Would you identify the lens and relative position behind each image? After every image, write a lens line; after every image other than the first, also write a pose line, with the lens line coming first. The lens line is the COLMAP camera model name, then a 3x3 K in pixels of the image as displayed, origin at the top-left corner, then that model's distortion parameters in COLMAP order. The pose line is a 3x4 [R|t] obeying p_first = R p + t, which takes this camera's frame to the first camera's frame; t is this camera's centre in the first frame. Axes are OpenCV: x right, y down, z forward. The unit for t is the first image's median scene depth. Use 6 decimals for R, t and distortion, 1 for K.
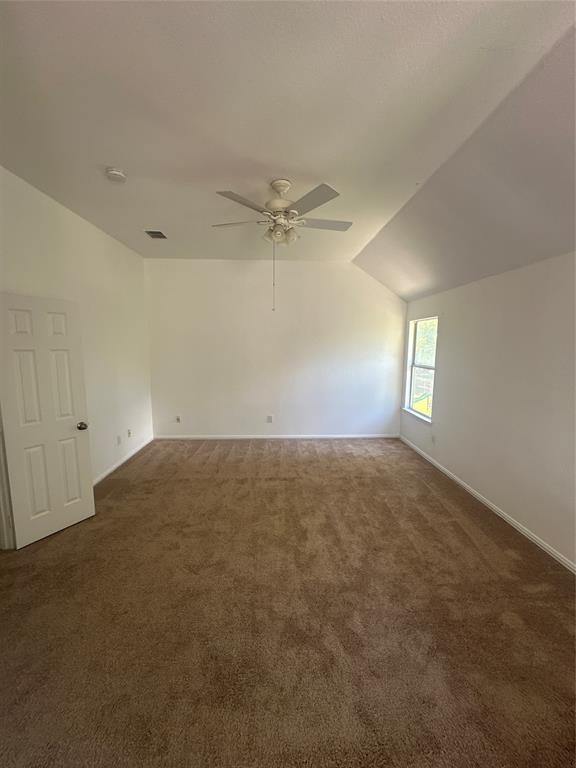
lens RADIAL K [[307.8, 0, 288.0], [0, 307.8, 384.0], [0, 0, 1]] dist [-0.000165, -0.000069]
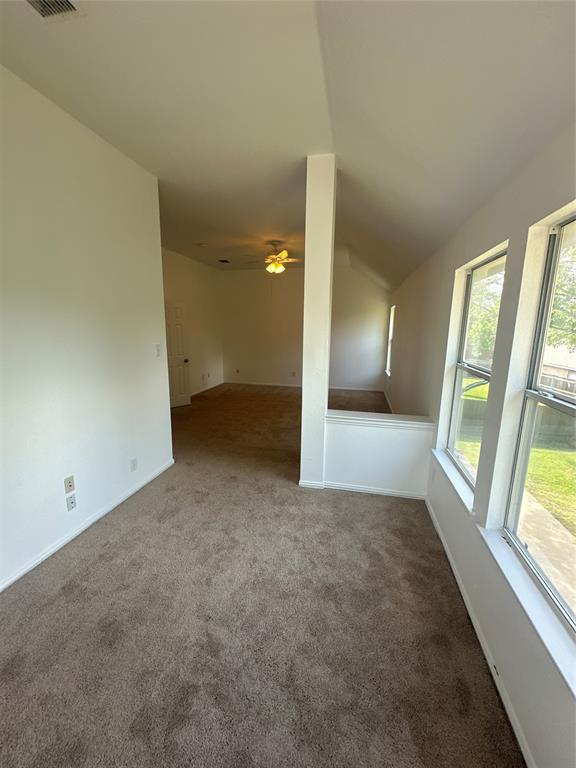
lens RADIAL K [[307.8, 0, 288.0], [0, 307.8, 384.0], [0, 0, 1]] dist [-0.000165, -0.000069]
pose [[0.965701, 0.056405, -0.253457, 0.400032], [-0.042989, 0.997381, 0.058167, 0.101835], [0.256074, -0.045276, 0.965596, -0.628562]]
